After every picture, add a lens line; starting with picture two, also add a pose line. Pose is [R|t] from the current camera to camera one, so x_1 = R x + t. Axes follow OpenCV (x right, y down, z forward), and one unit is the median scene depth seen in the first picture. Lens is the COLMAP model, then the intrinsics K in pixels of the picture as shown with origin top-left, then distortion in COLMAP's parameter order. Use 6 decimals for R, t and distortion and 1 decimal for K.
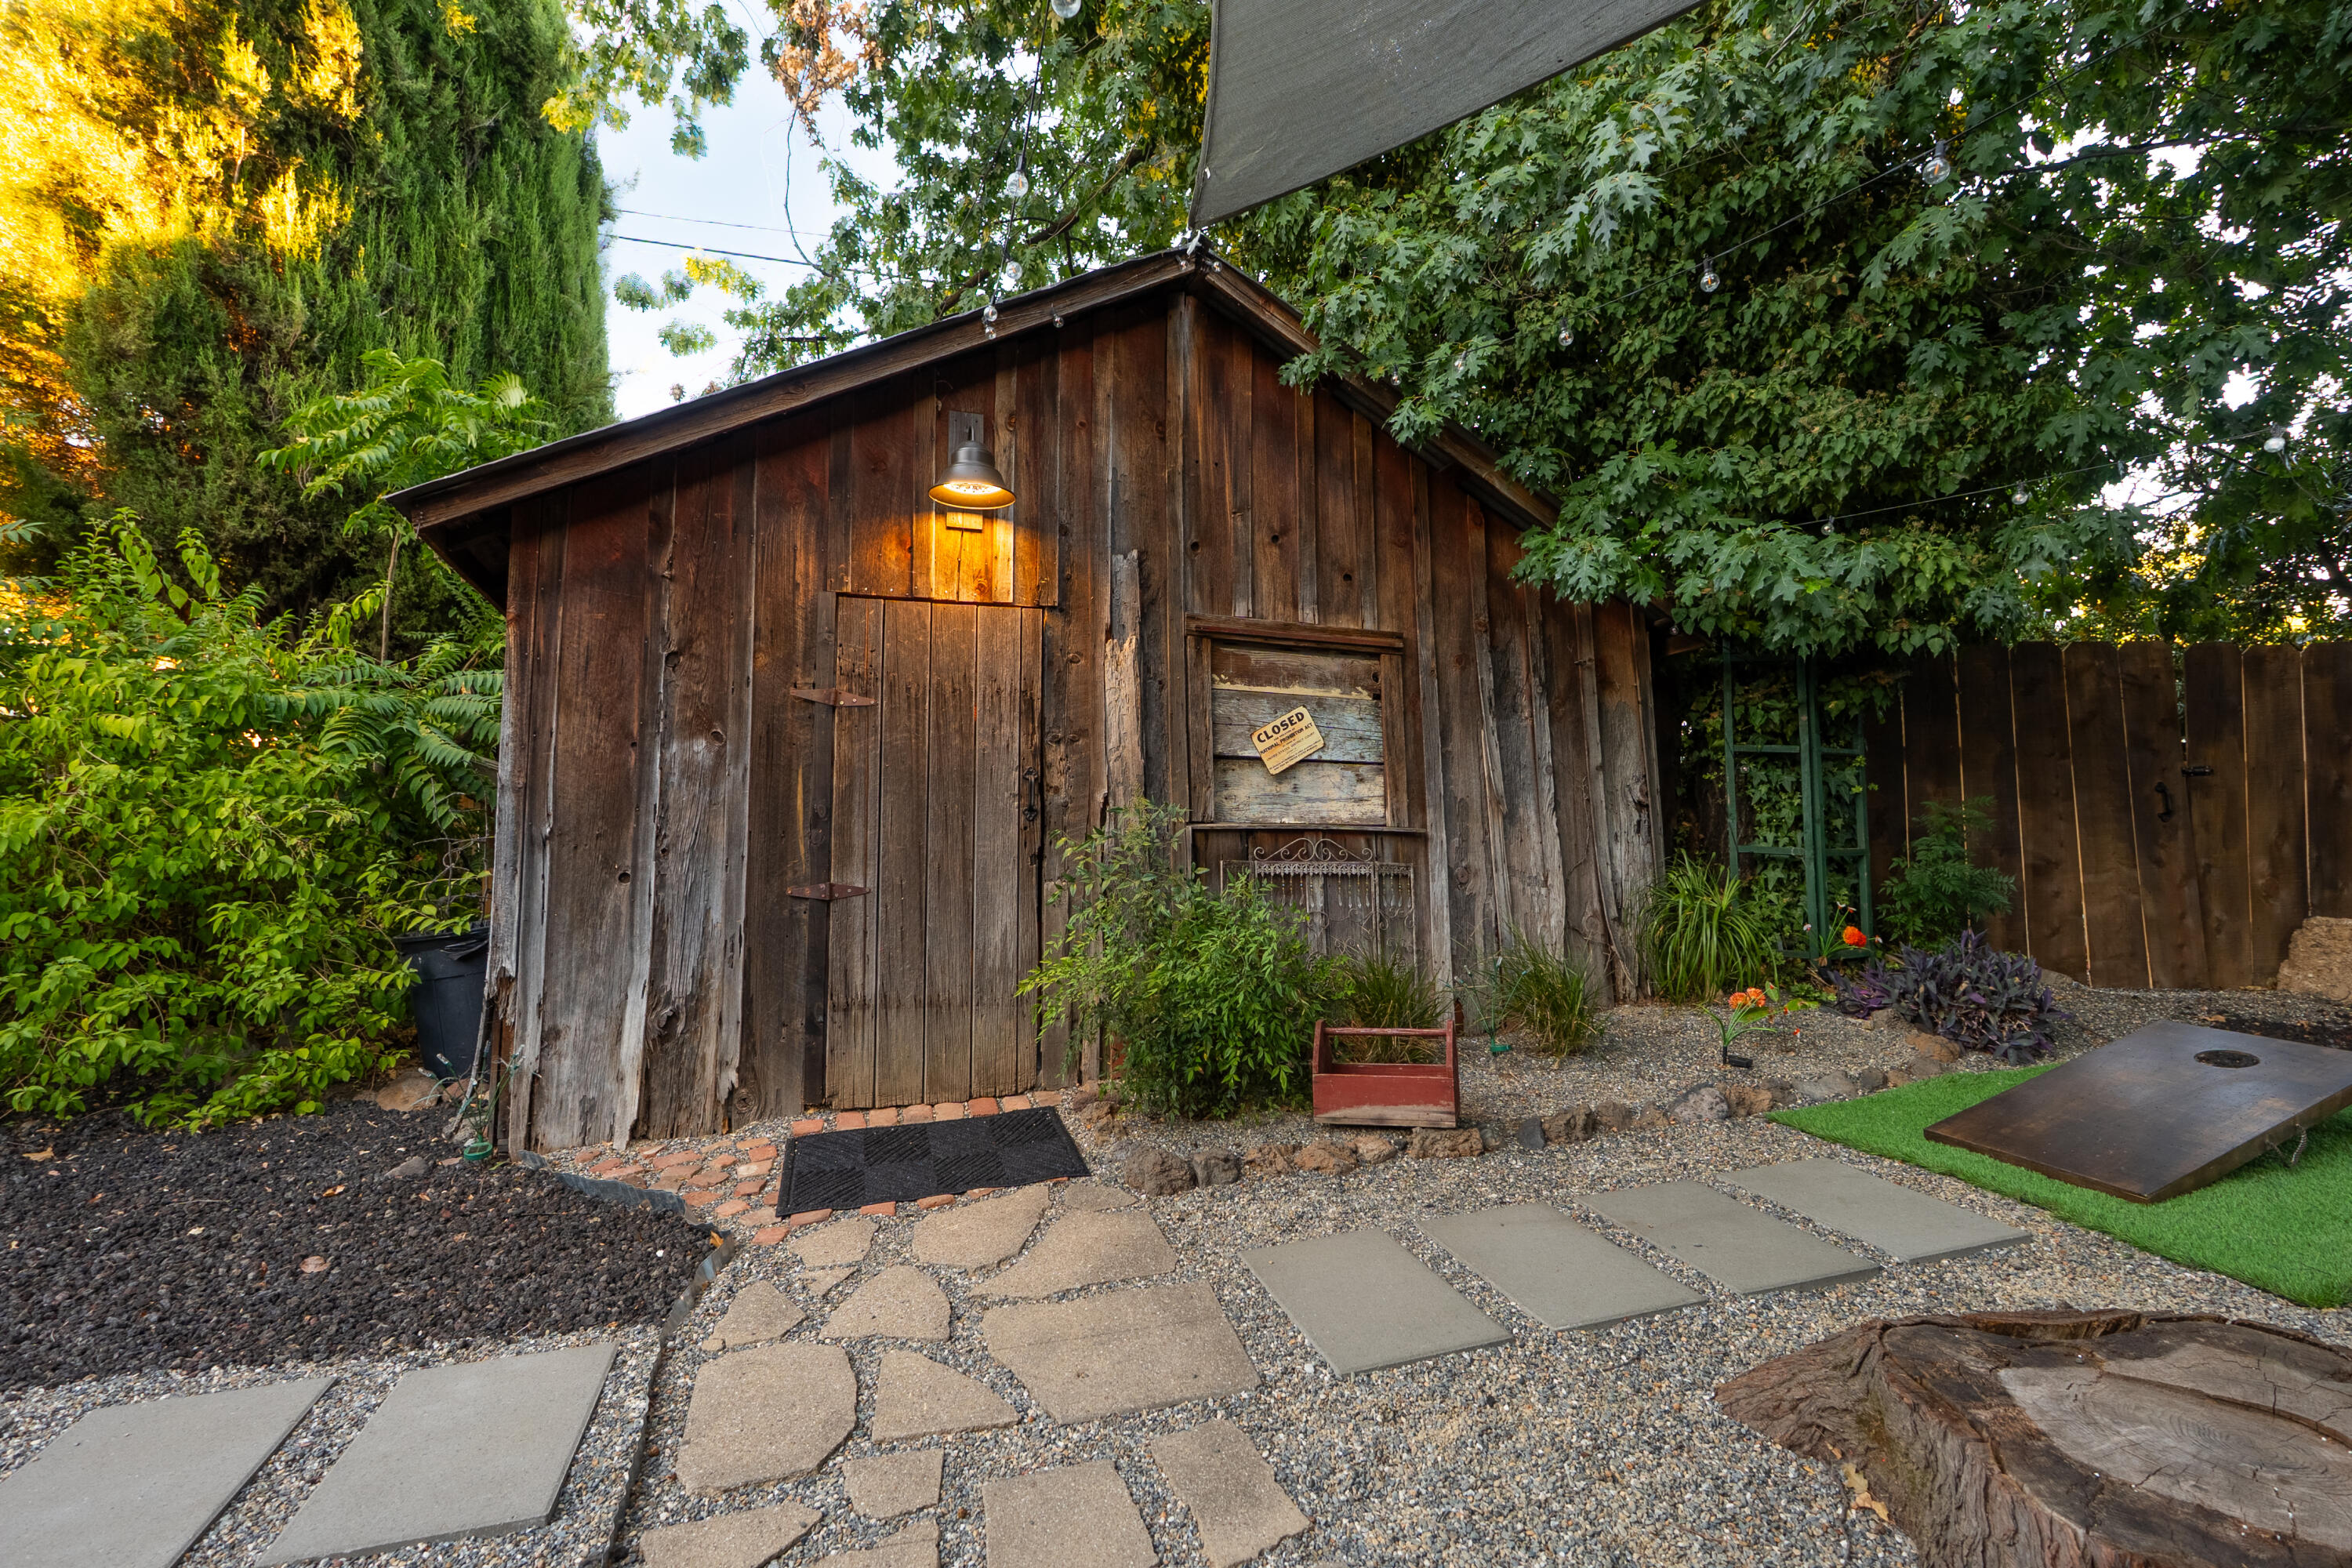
lens RADIAL K [[1052.0, 0, 1188.0], [0, 1052.0, 785.5], [0, 0, 1]] dist [-0.003913, -0.000256]
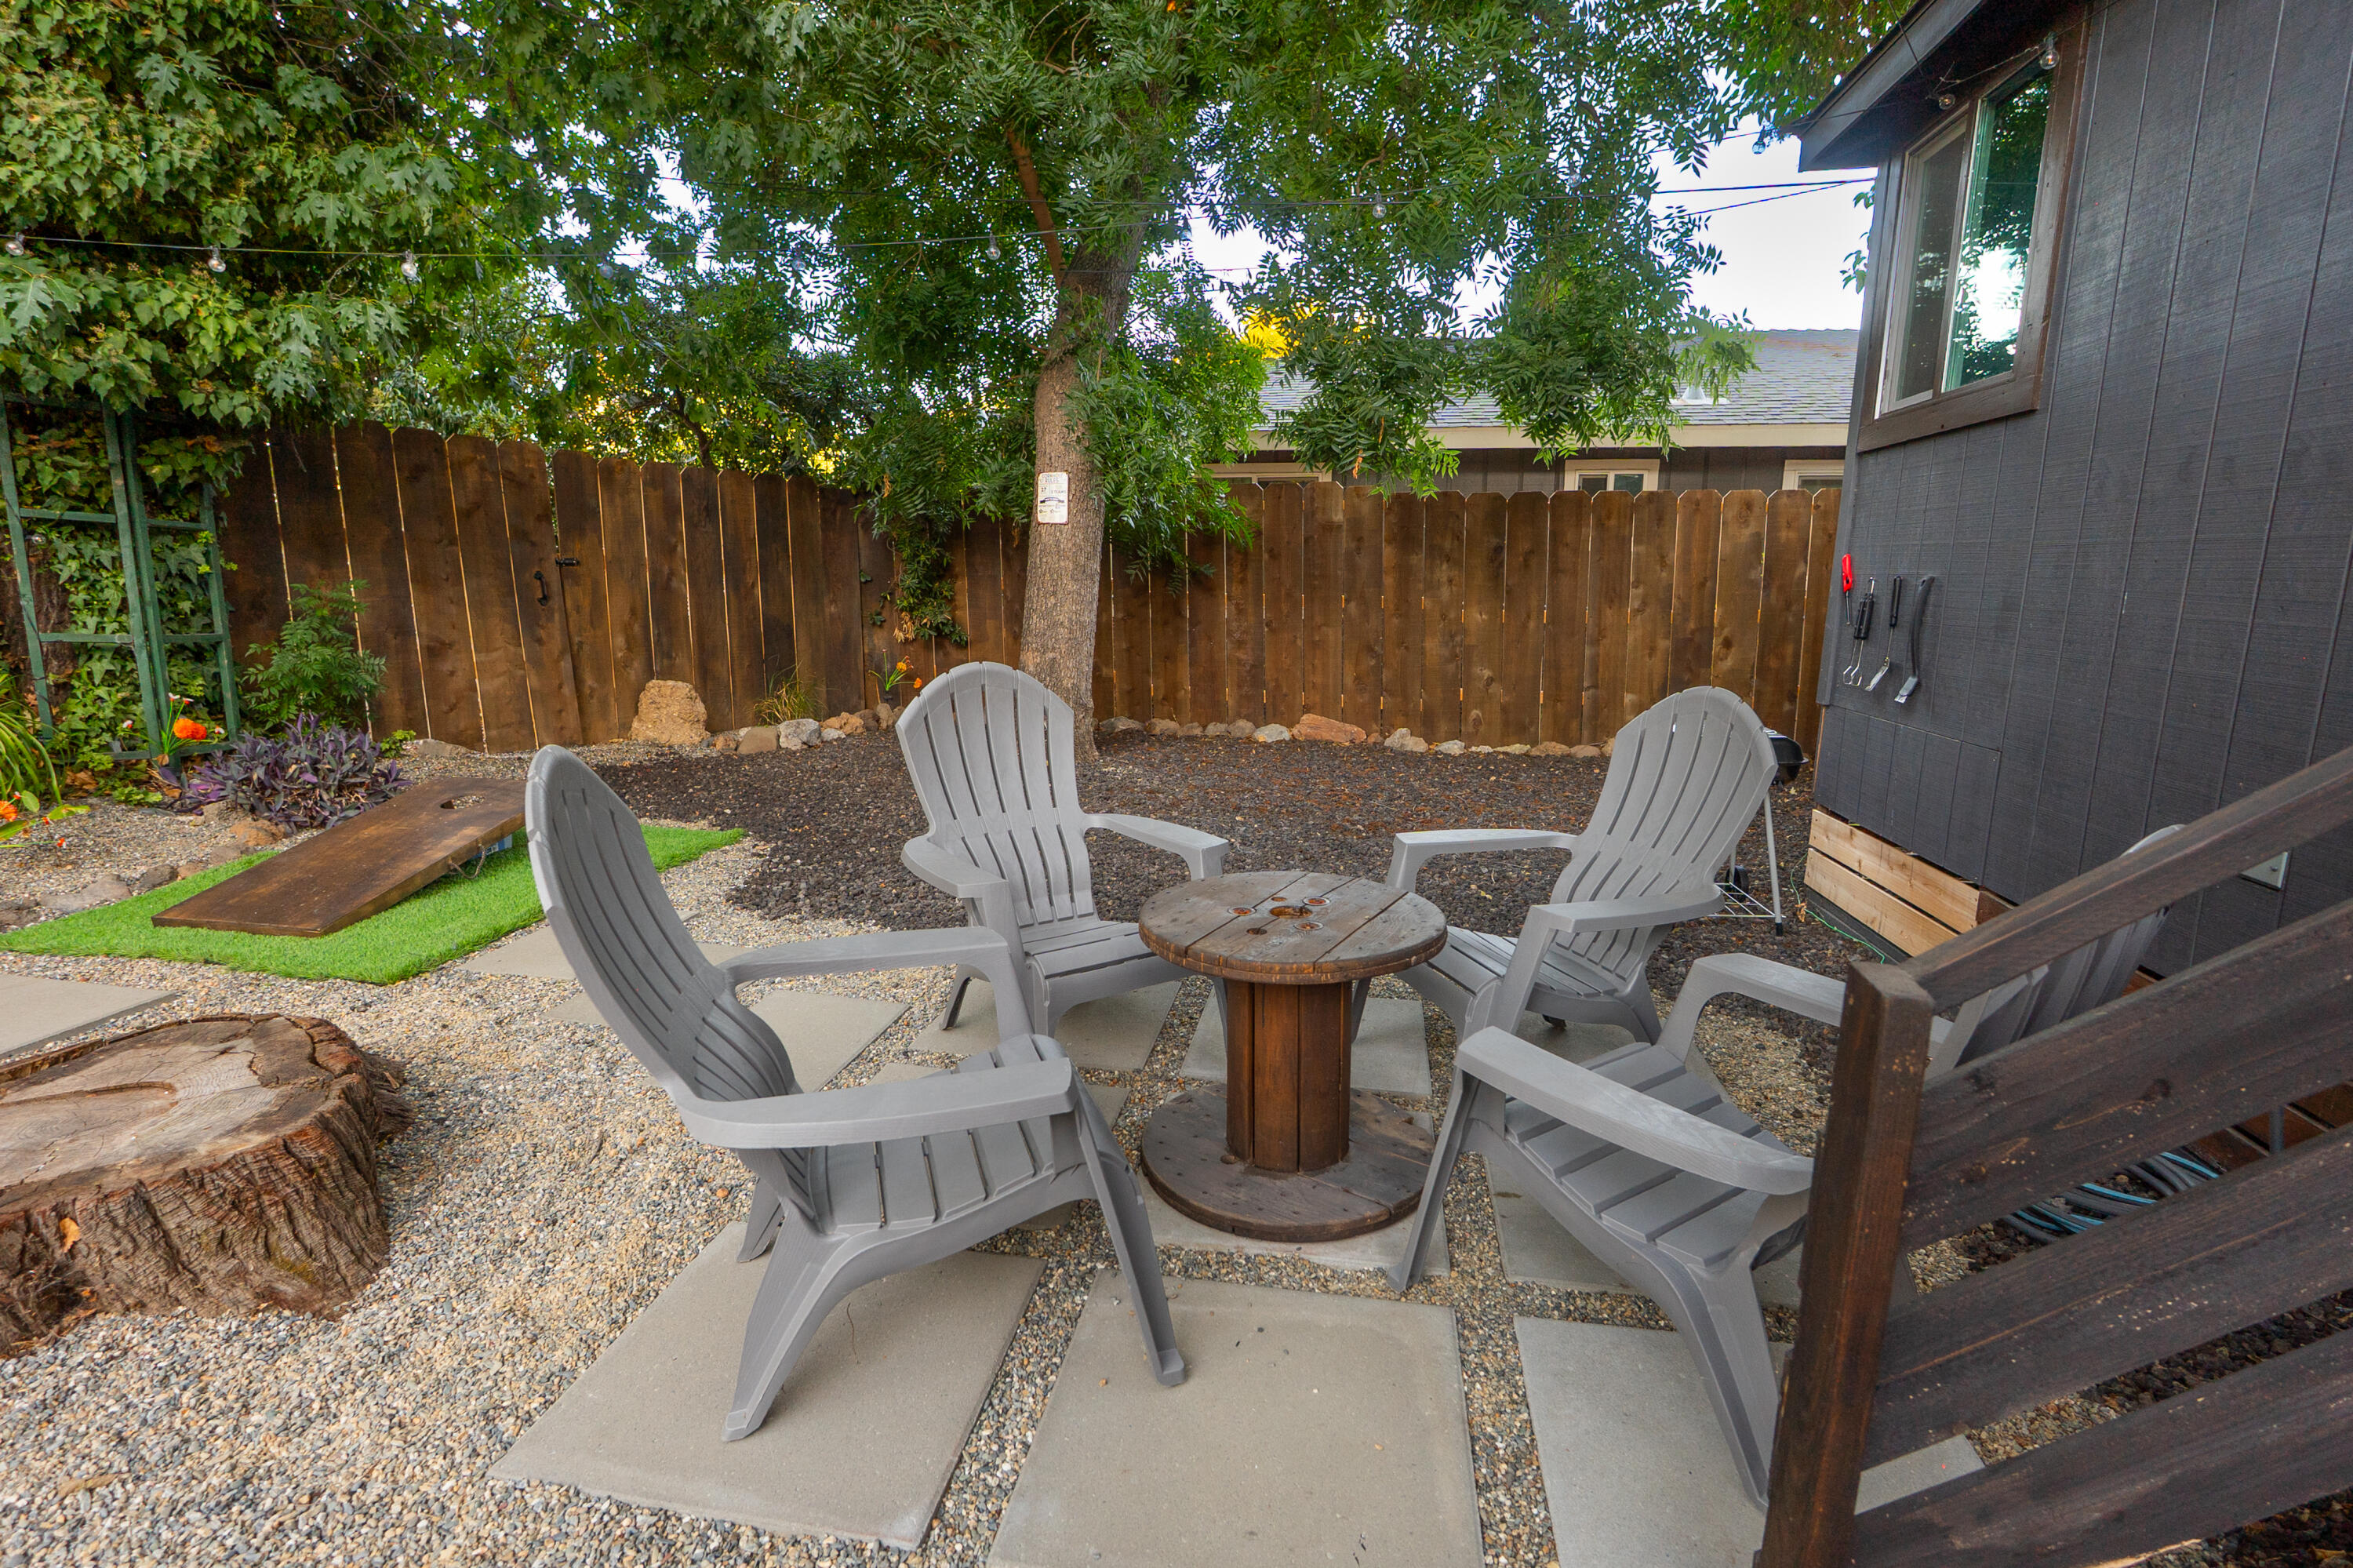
lens RADIAL K [[1107.1, 0, 1176.5], [0, 1107.1, 784.0], [0, 0, 1]] dist [-0.013980, 0.000237]
pose [[0.454355, -0.136924, 0.880235, 0.179828], [-0.033734, 0.984763, 0.170597, -0.002846], [-0.890182, -0.107205, 0.442813, -0.214687]]
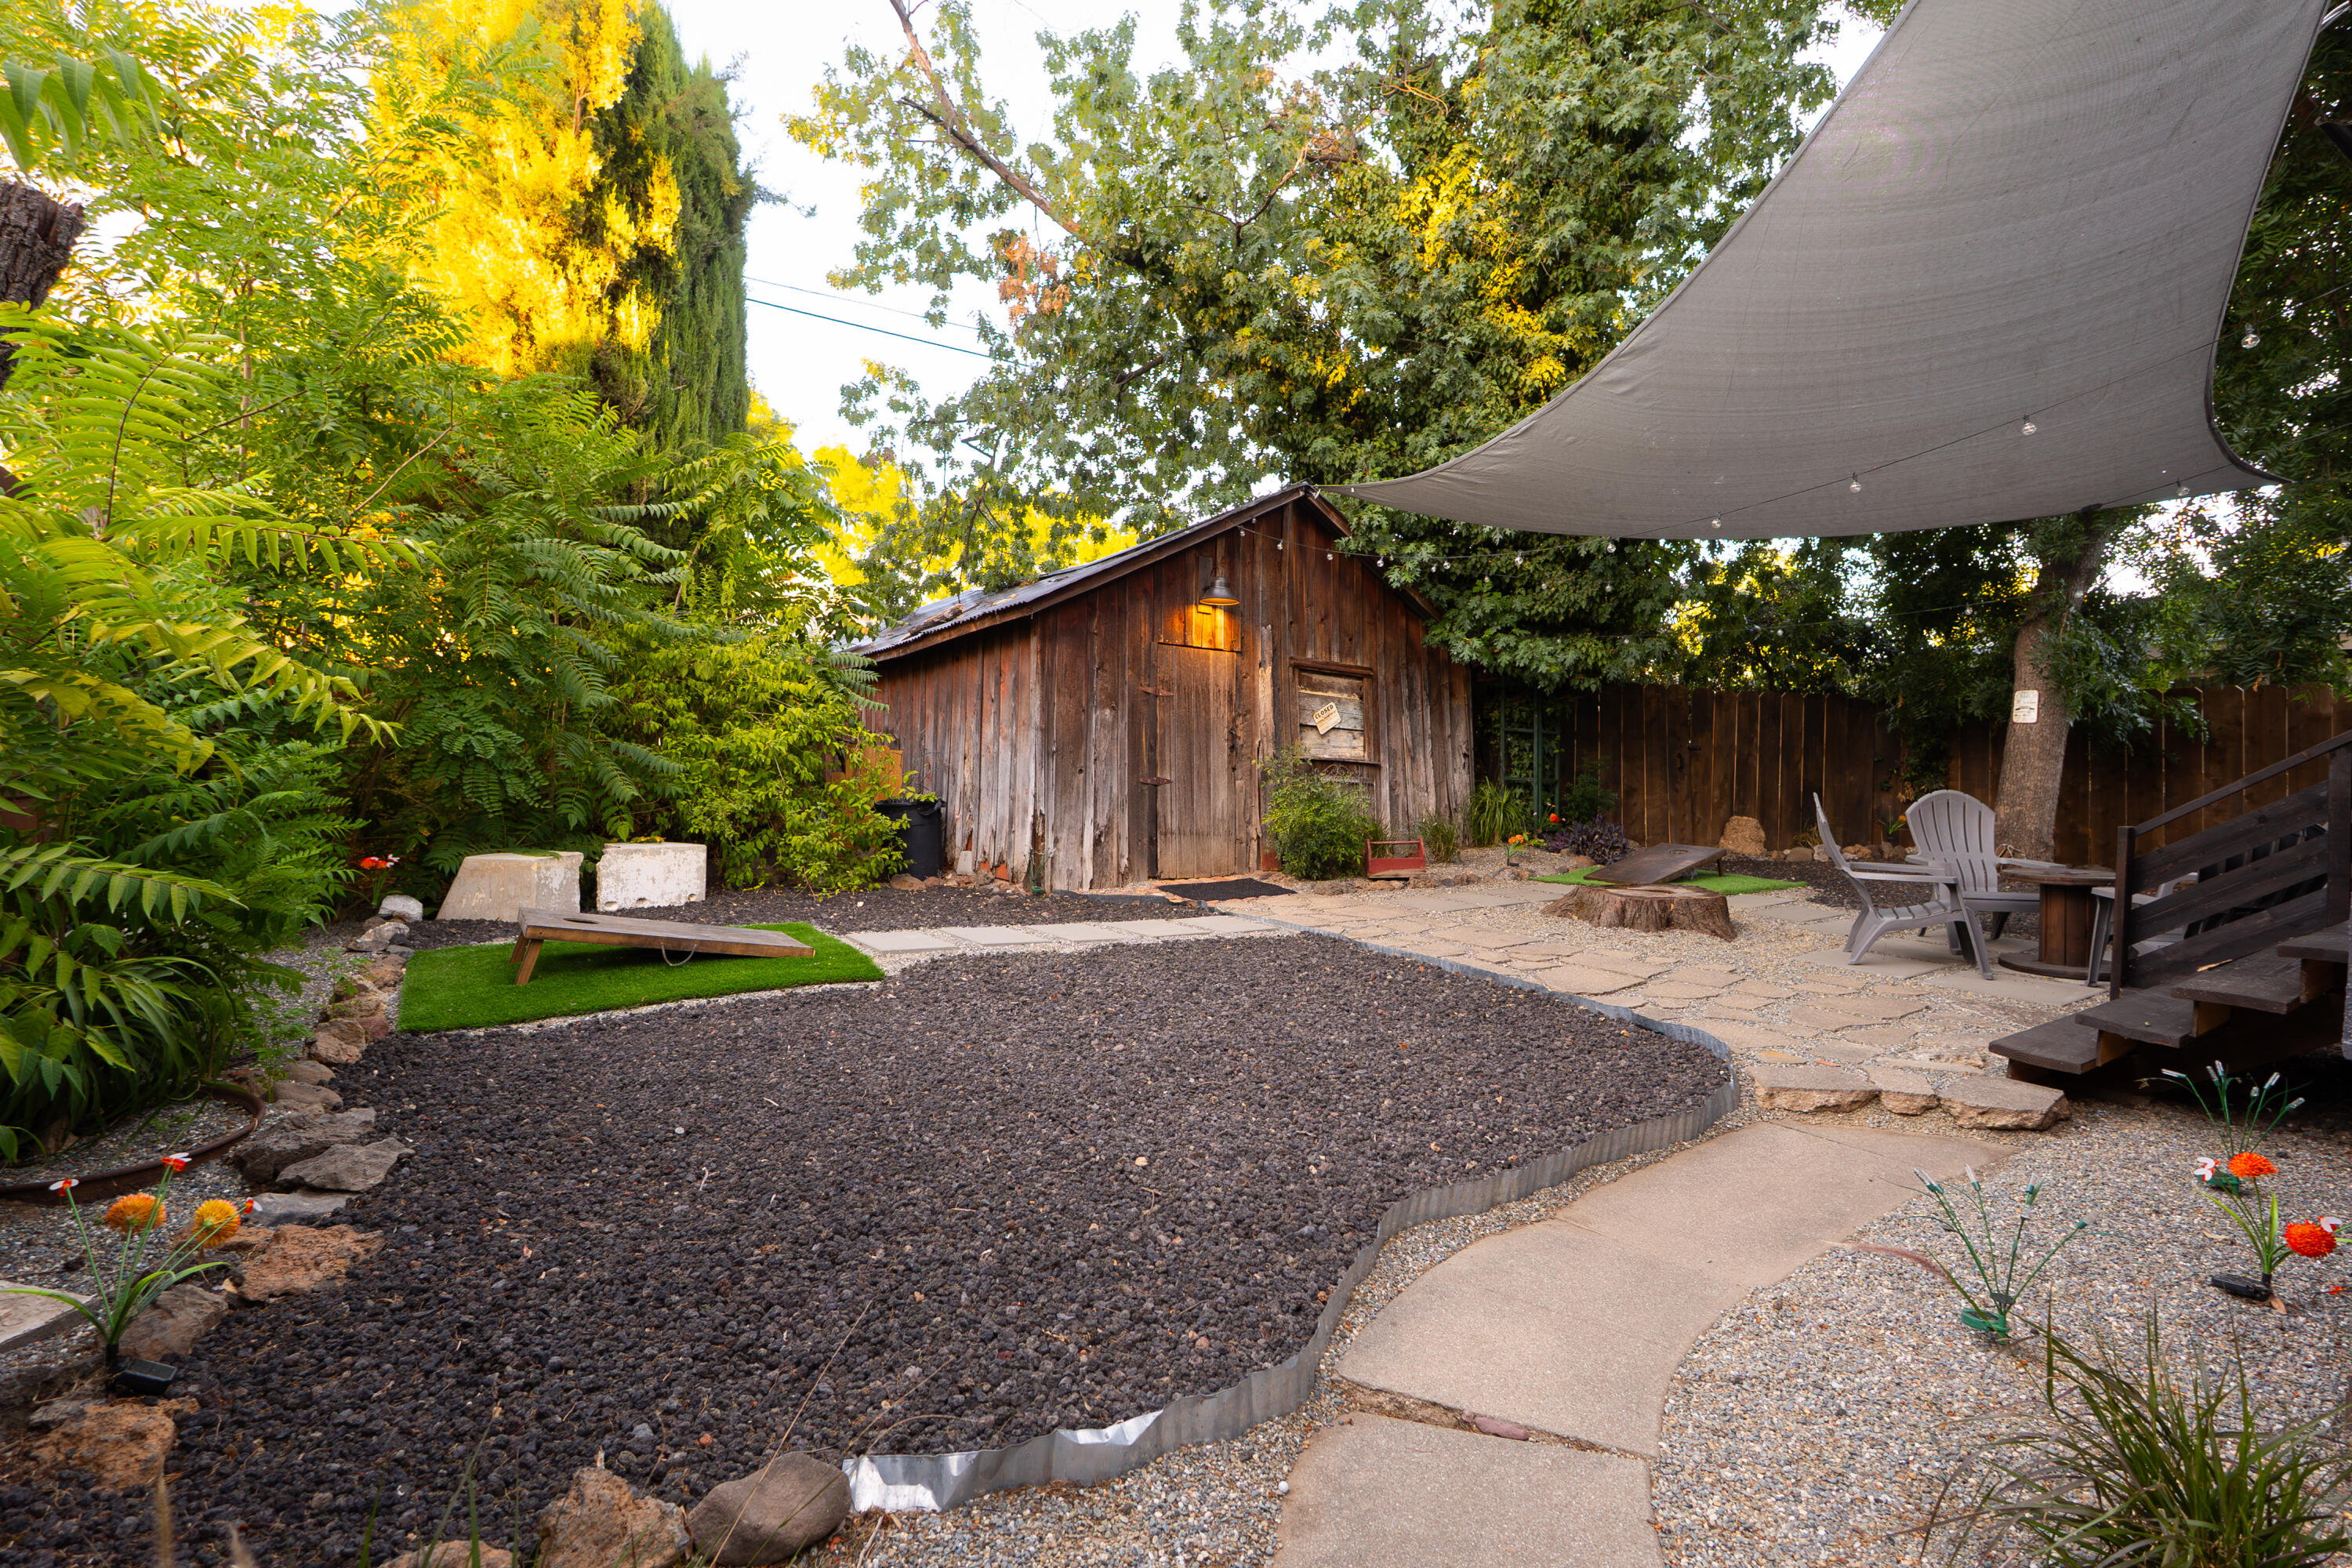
lens RADIAL K [[1106.5, 0, 1176.0], [0, 1106.5, 784.0], [0, 0, 1]] dist [-0.013980, 0.000237]
pose [[0.960489, 0.025529, 0.277145, -0.785641], [-0.037666, 0.998546, 0.038557, 0.014274], [-0.275758, -0.047473, 0.960054, -1.019769]]
